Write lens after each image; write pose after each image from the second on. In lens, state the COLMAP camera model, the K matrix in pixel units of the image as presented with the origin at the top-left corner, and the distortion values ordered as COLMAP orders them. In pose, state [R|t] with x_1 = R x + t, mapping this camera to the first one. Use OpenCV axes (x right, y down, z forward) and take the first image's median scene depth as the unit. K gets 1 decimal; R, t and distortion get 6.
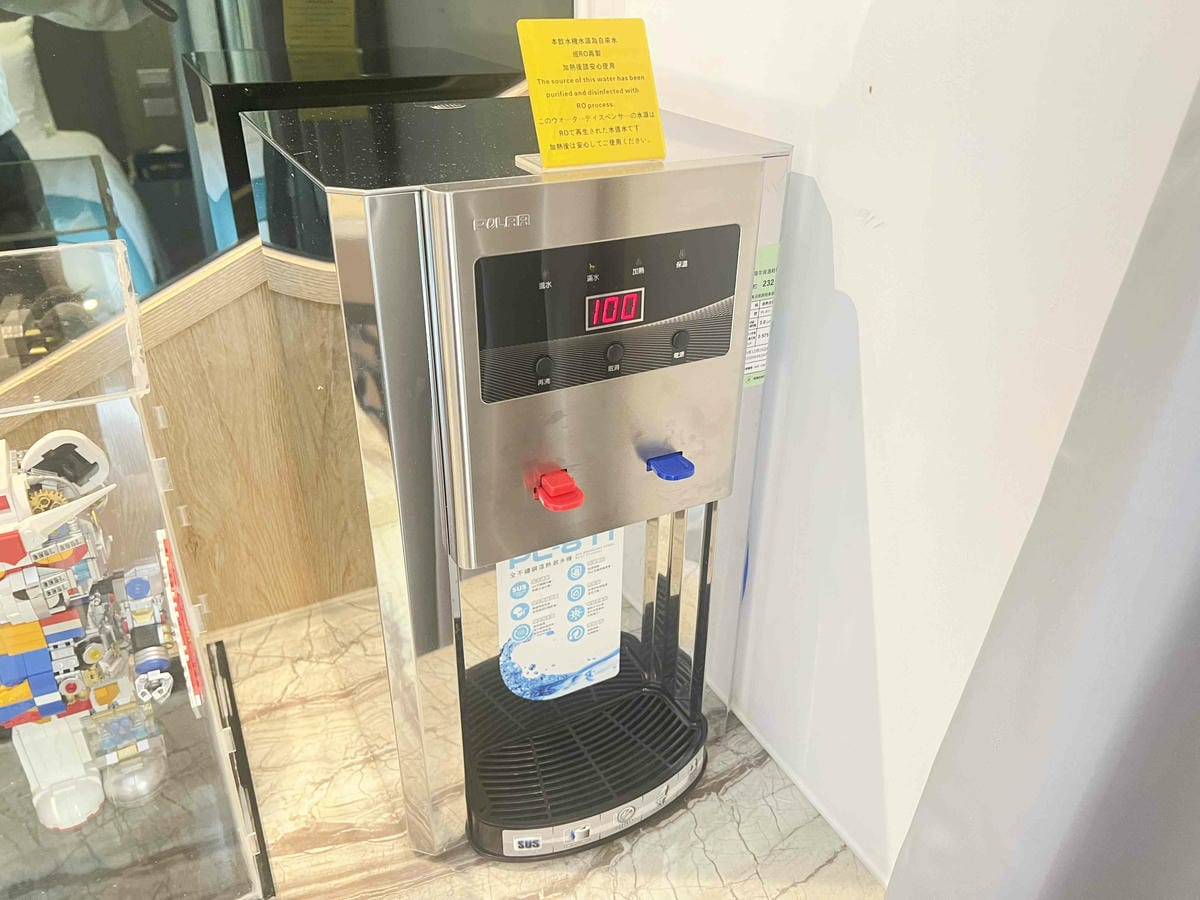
lens RADIAL K [[912.7, 0, 599.1], [0, 912.7, 449.1], [0, 0, 1]] dist [0.025010, -0.027177]
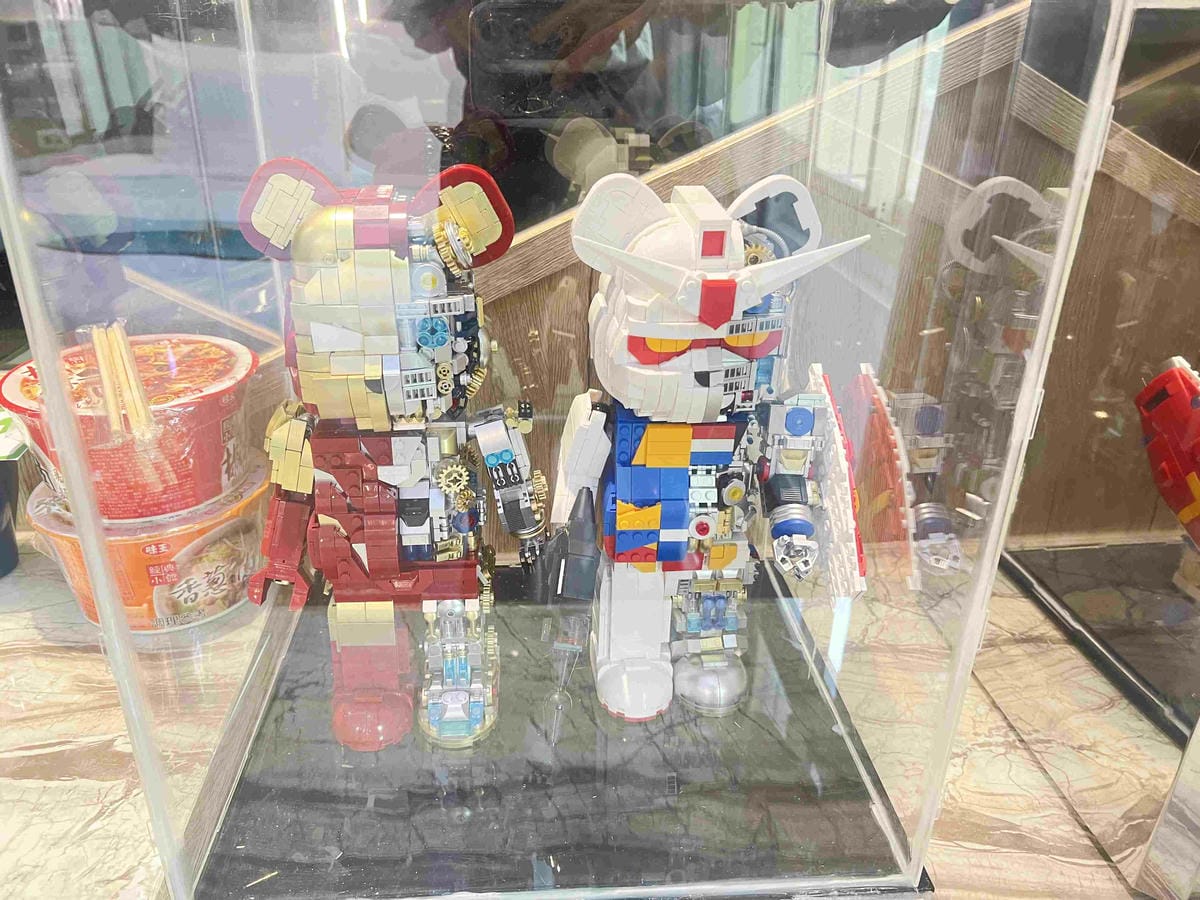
lens RADIAL K [[912.7, 0, 598.2], [0, 912.7, 450.0], [0, 0, 1]] dist [0.025010, -0.027177]
pose [[0.924921, 0.162453, -0.343701, -0.381352], [-0.185828, 0.981924, -0.035962, 0.225174], [0.331646, 0.097131, 0.938390, 0.236383]]
